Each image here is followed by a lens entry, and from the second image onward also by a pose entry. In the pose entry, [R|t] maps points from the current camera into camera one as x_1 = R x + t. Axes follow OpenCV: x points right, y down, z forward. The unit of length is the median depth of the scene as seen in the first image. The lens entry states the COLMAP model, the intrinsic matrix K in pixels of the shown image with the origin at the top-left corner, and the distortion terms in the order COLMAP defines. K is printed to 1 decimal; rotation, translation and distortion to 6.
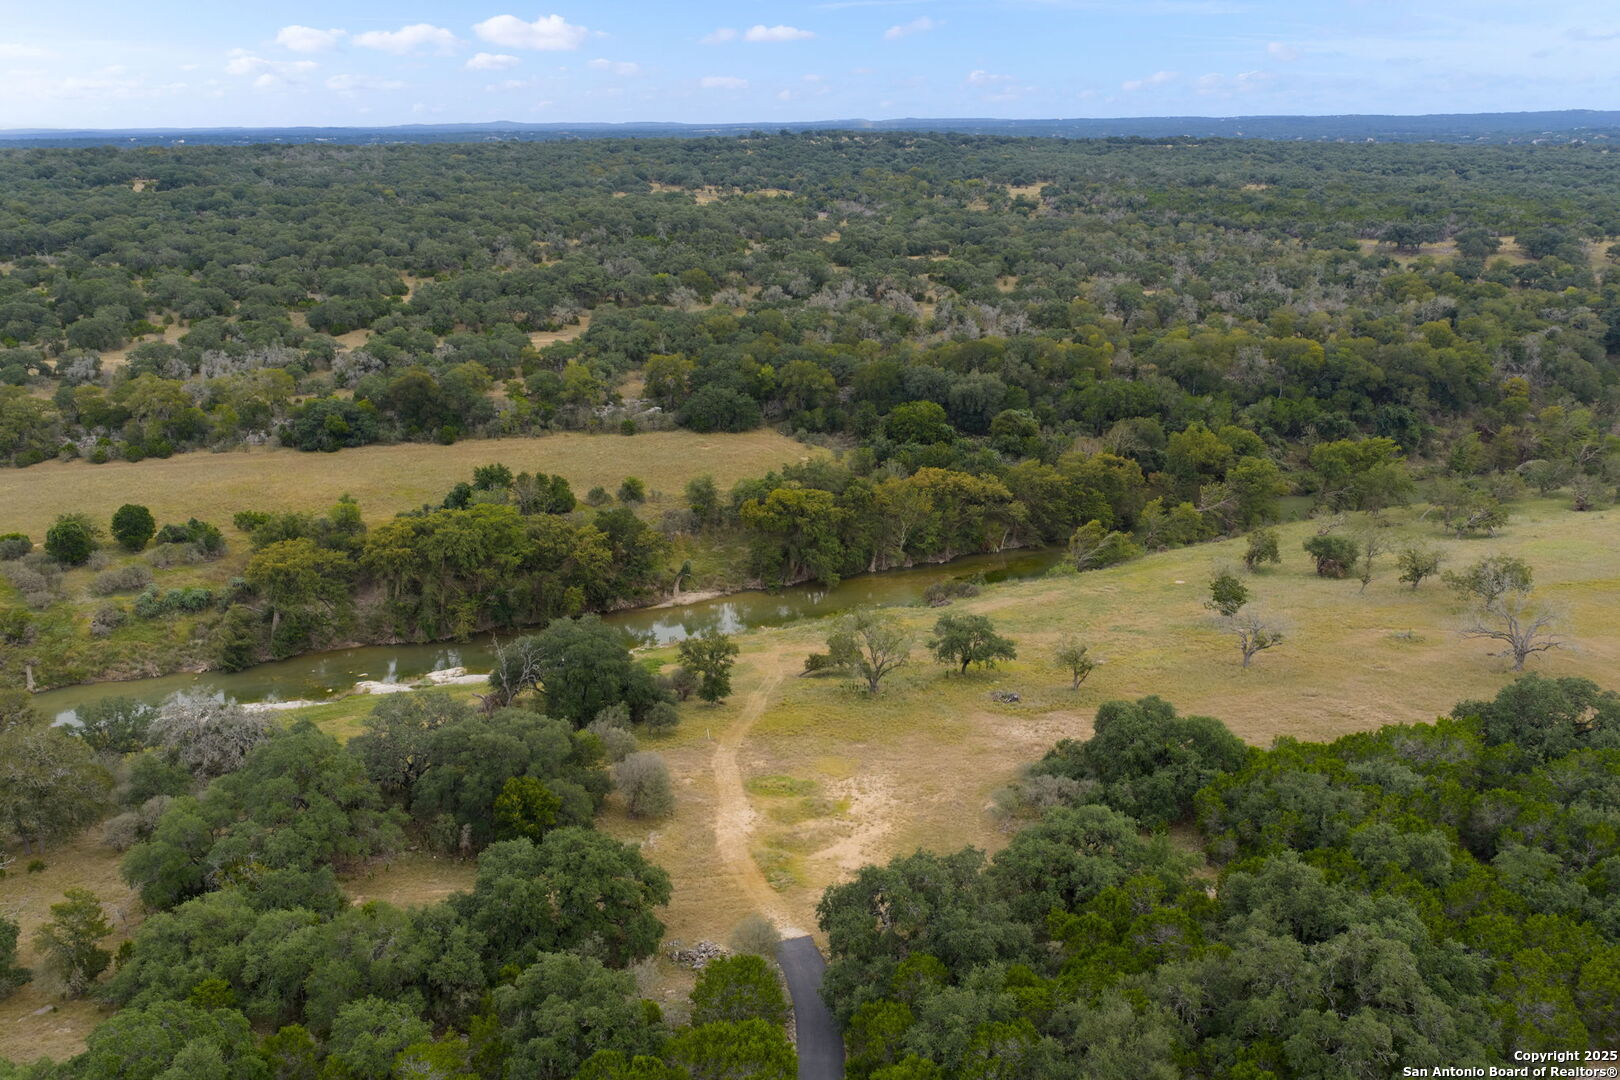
lens RADIAL K [[1338.0, 0, 810.0], [0, 1338.0, 540.0], [0, 0, 1]] dist [0.024978, -0.037111]
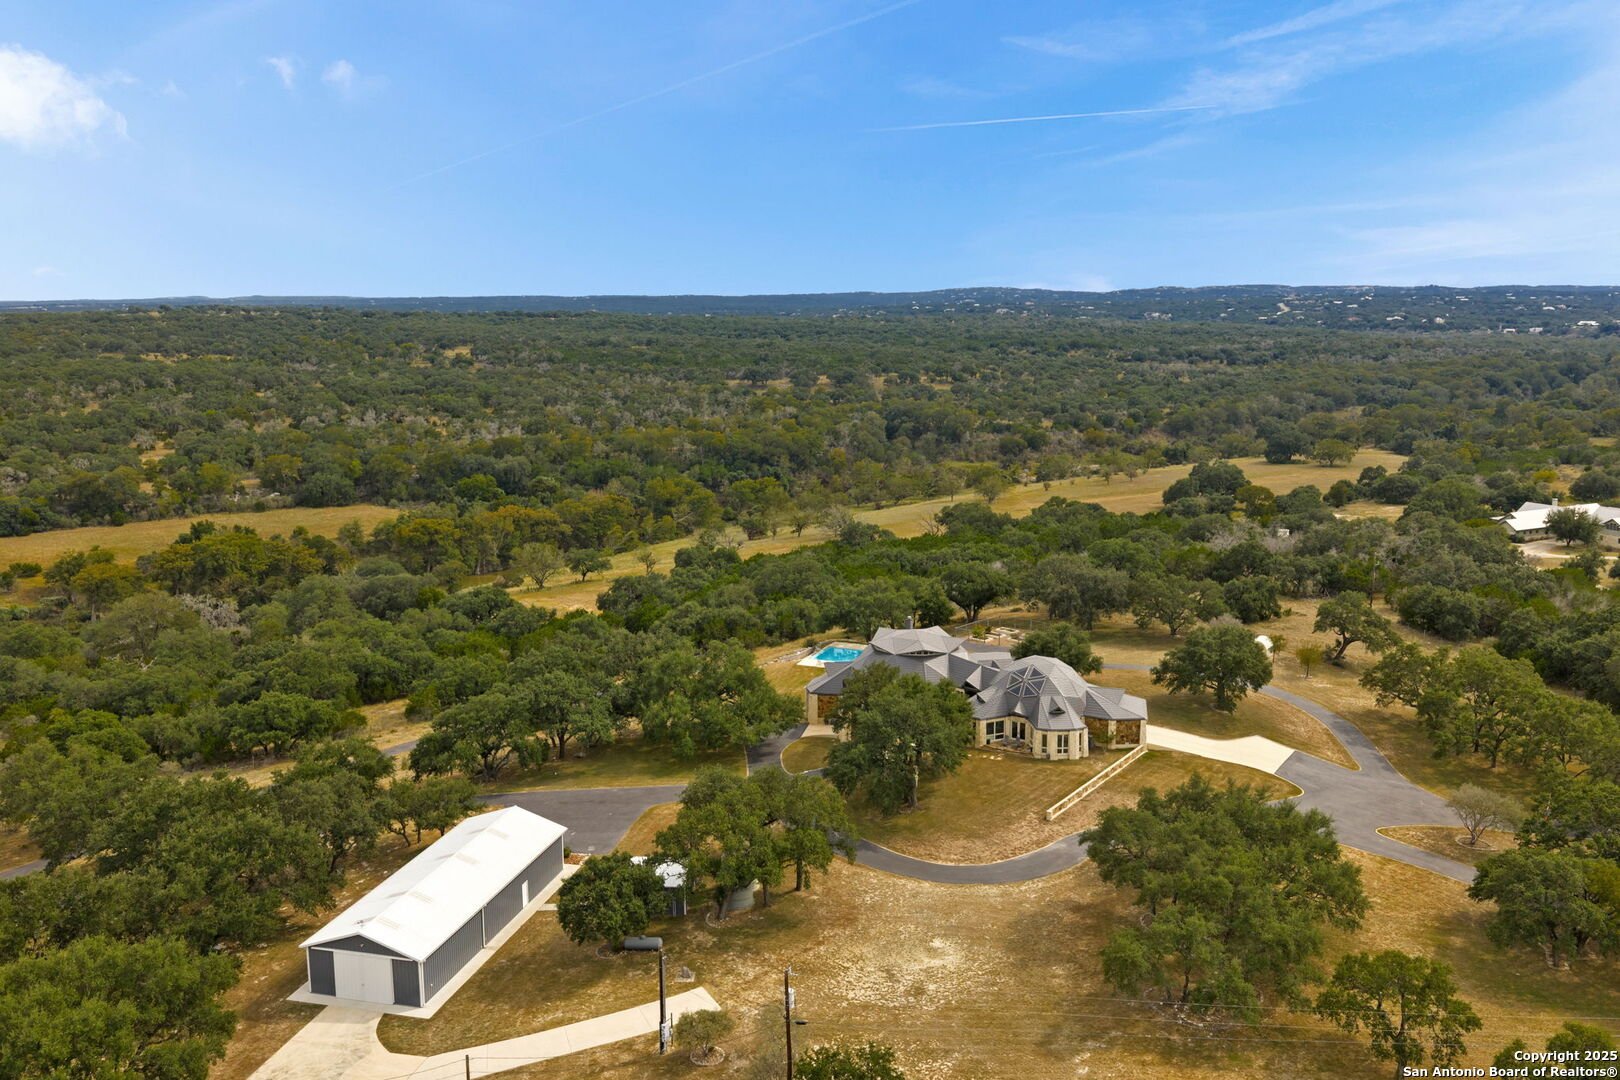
lens RADIAL K [[1338.0, 0, 810.0], [0, 1338.0, 540.0], [0, 0, 1]] dist [0.024978, -0.037111]
pose [[0.896494, -0.075906, 0.436505, -0.210639], [0.130007, 0.986914, -0.095390, 0.136536], [-0.423552, 0.142265, 0.894631, -0.402790]]
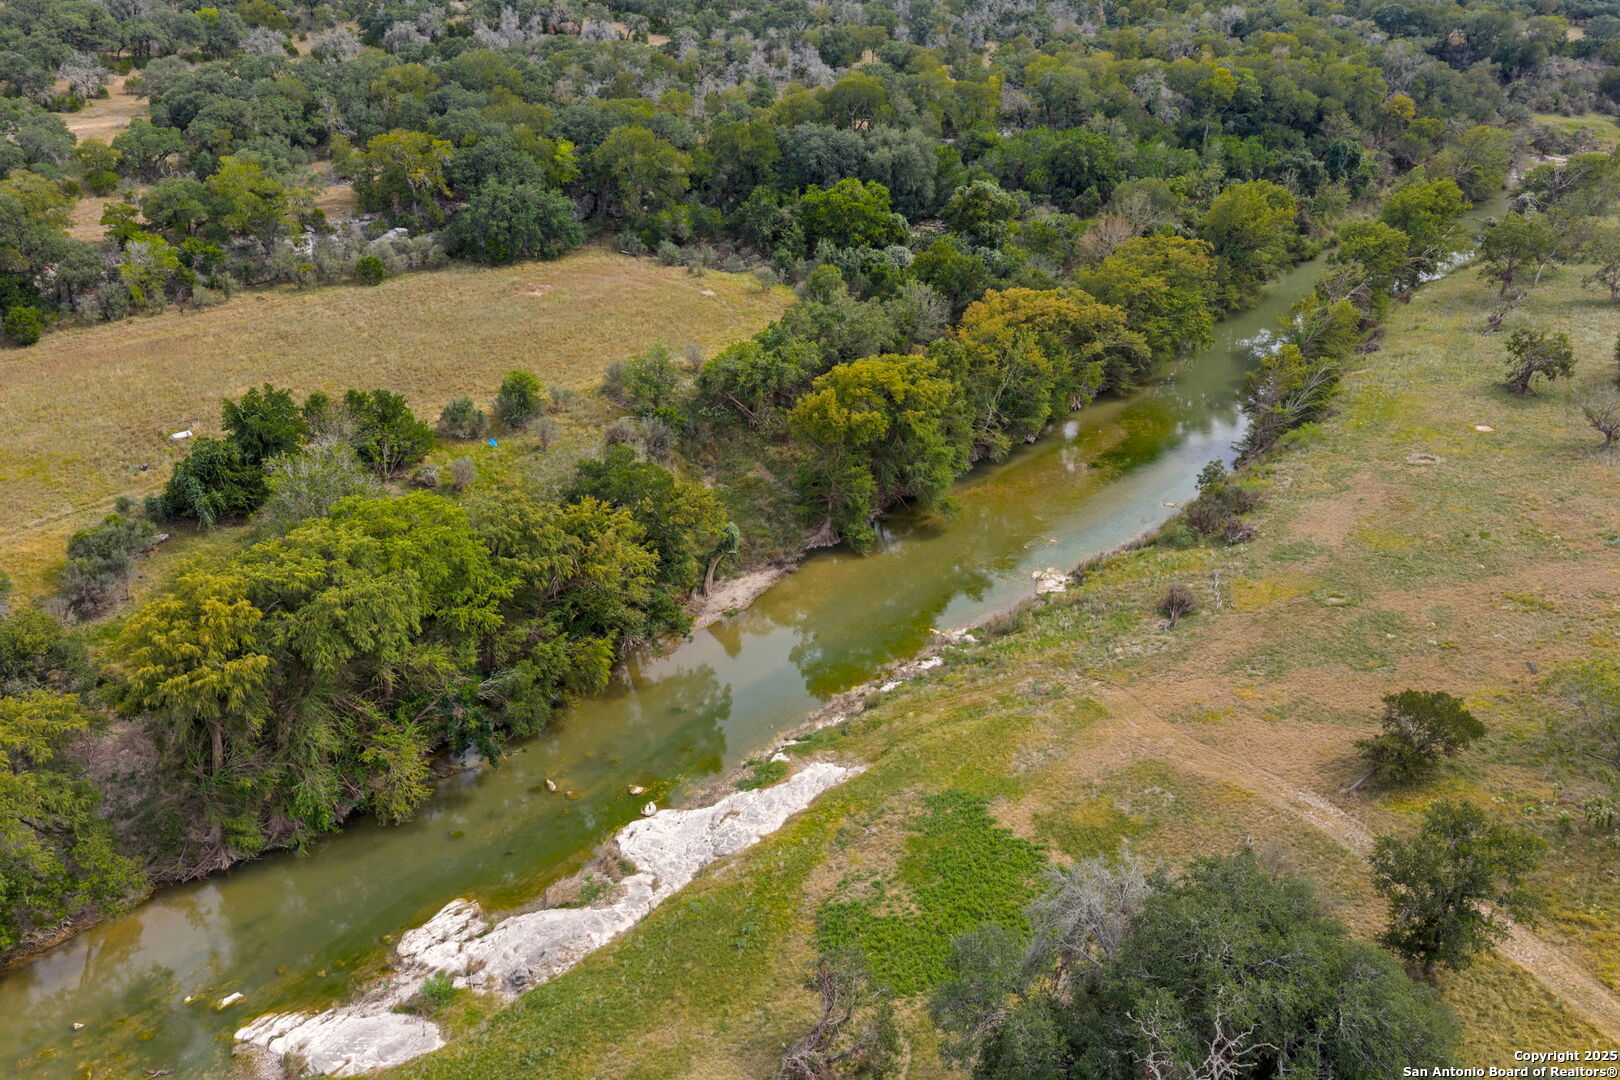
lens RADIAL K [[1338.0, 0, 810.0], [0, 1338.0, 540.0], [0, 0, 1]] dist [0.024978, -0.037111]
pose [[0.901863, -0.185857, 0.389999, -0.190211], [0.119781, 0.974913, 0.187611, -0.052020], [-0.415084, -0.122485, 0.901500, 0.367280]]
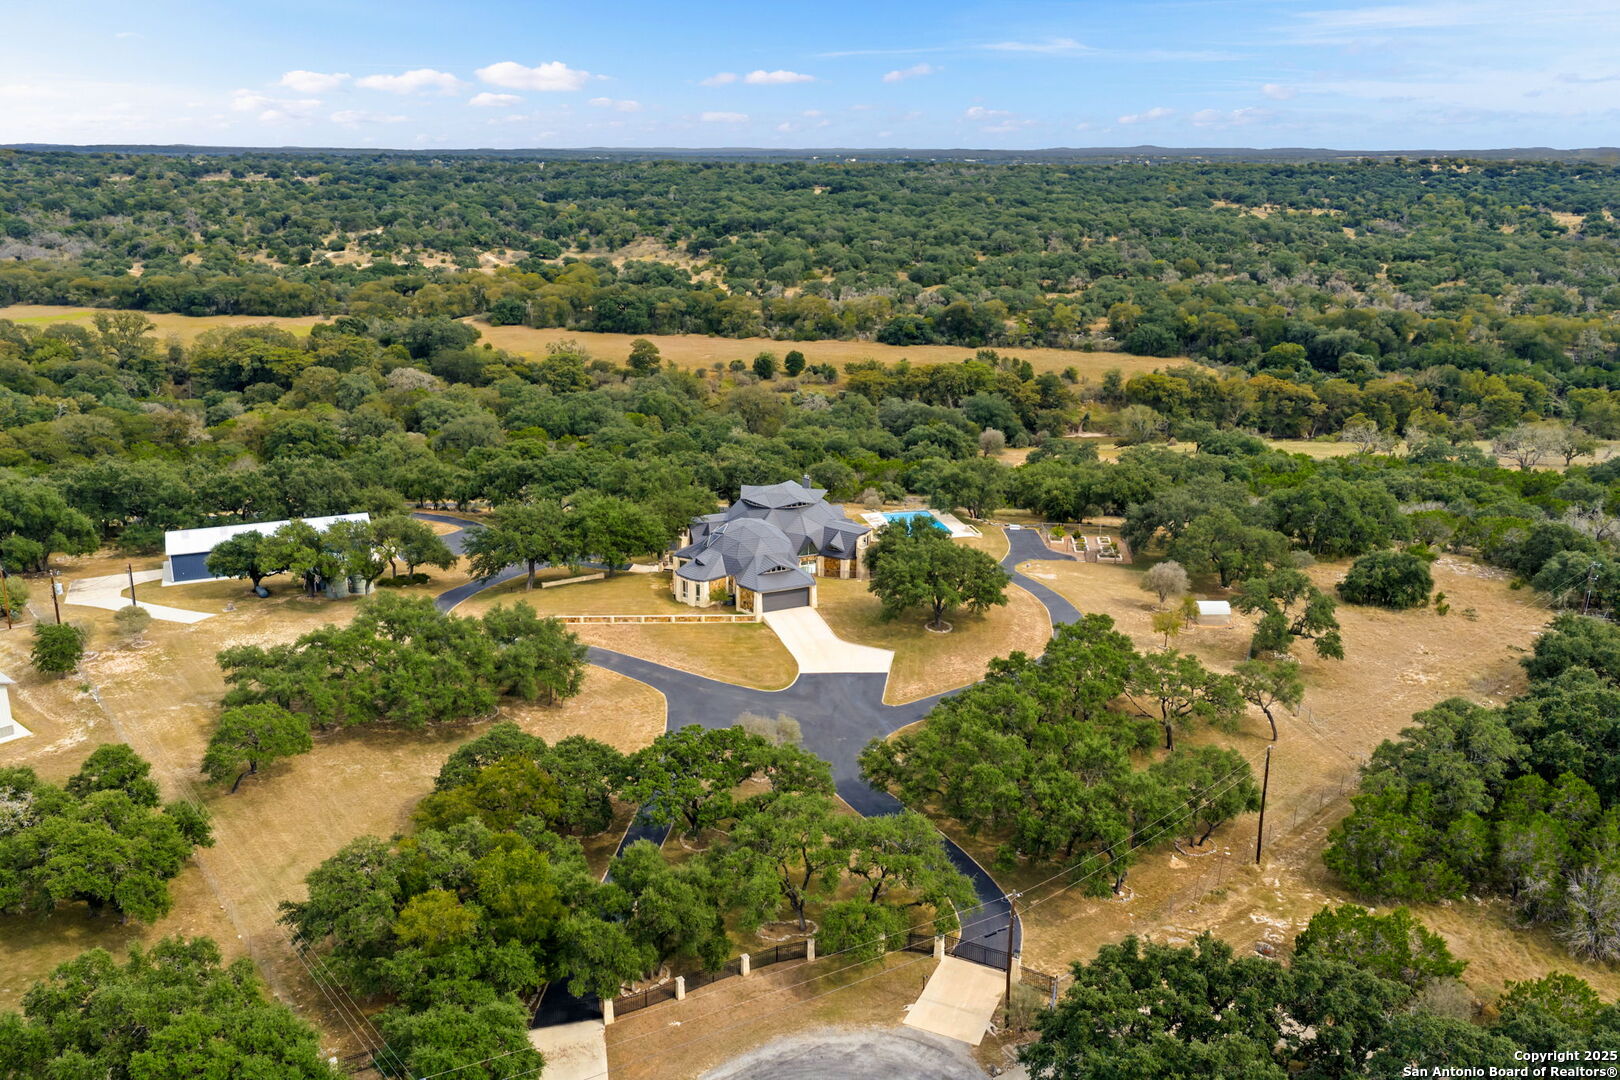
lens RADIAL K [[1338.0, 0, 810.0], [0, 1338.0, 540.0], [0, 0, 1]] dist [0.024978, -0.037111]
pose [[0.898977, 0.135351, -0.416557, 0.221450], [-0.141928, 0.989759, 0.015303, 0.139616], [0.414362, 0.045364, 0.908981, -0.459649]]
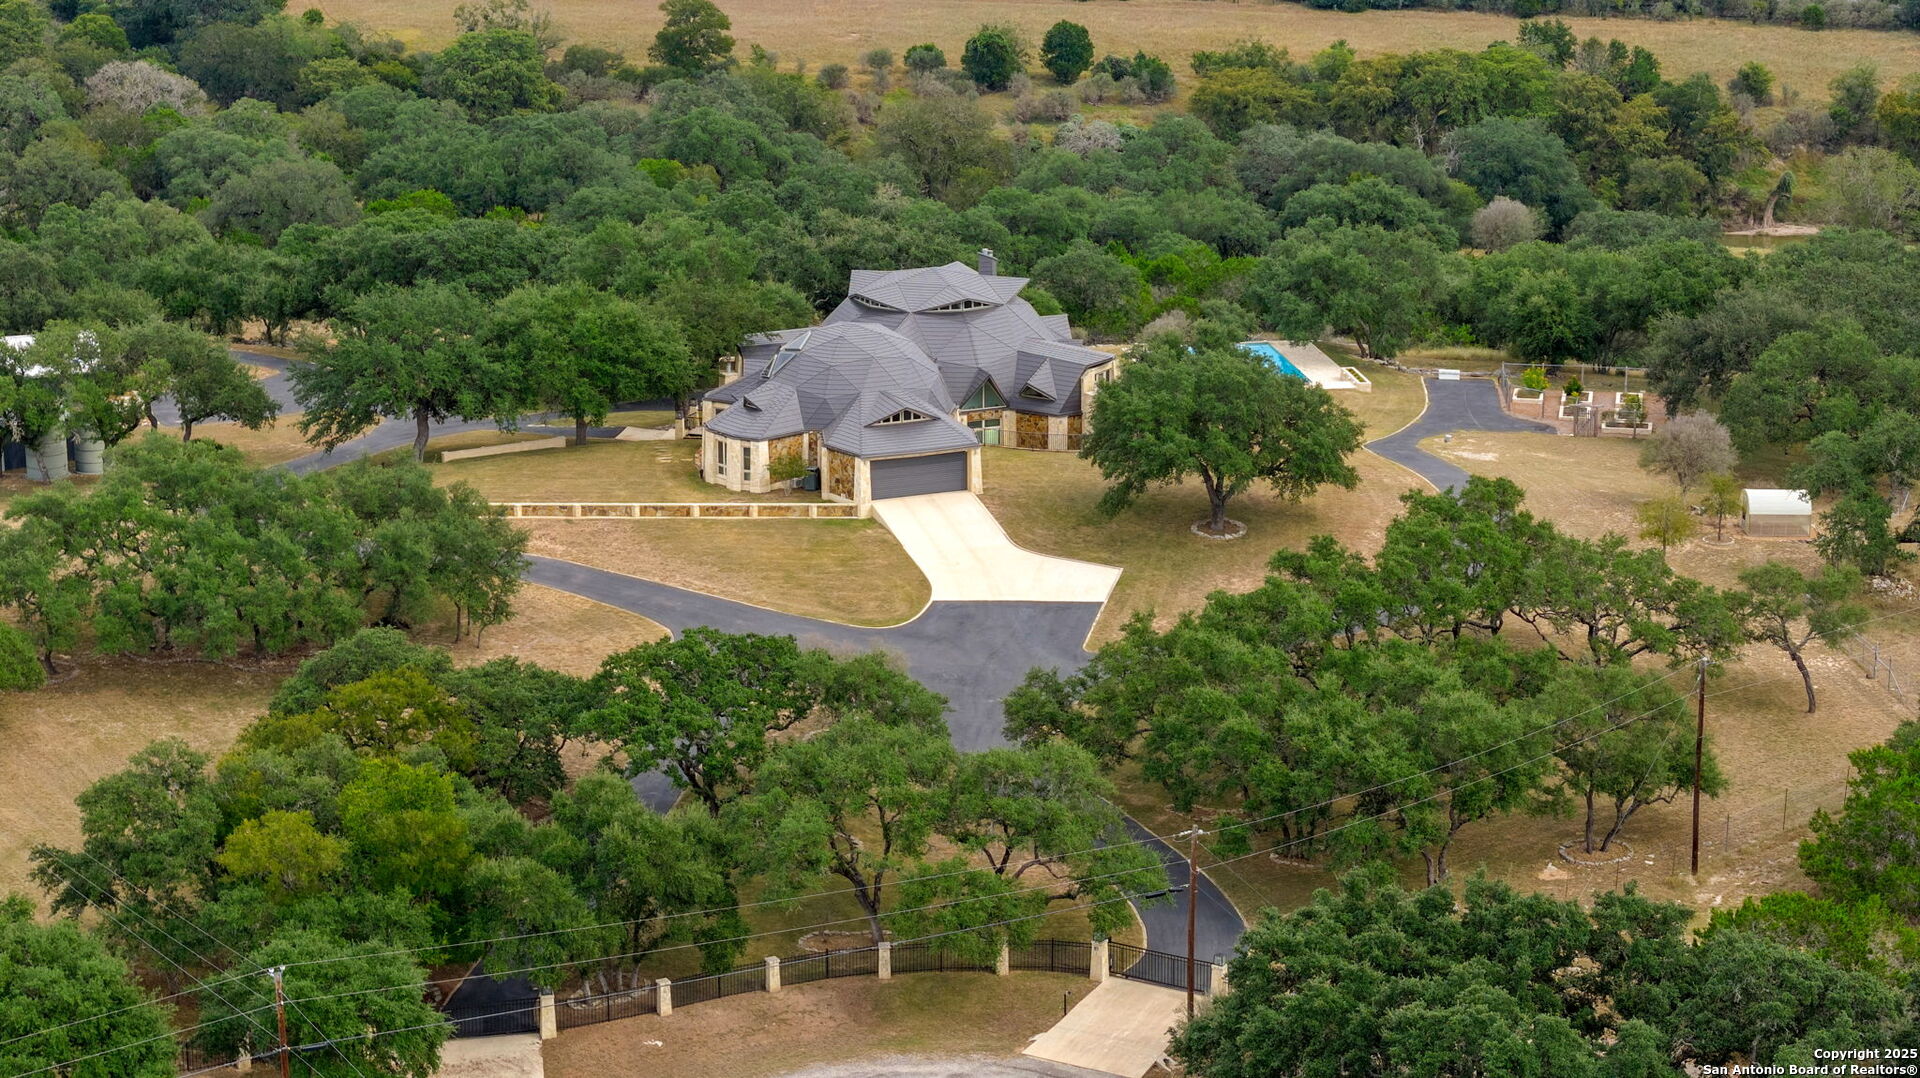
lens RADIAL K [[3868.3, 0, 960.0], [0, 3868.3, 539.0], [0, 0, 1]] dist [-0.328944, 1.991884]
pose [[0.870583, 0.135723, -0.472931, 0.338300], [-0.148096, 0.988910, 0.011181, 0.167783], [0.469204, 0.060306, 0.881028, -0.614955]]
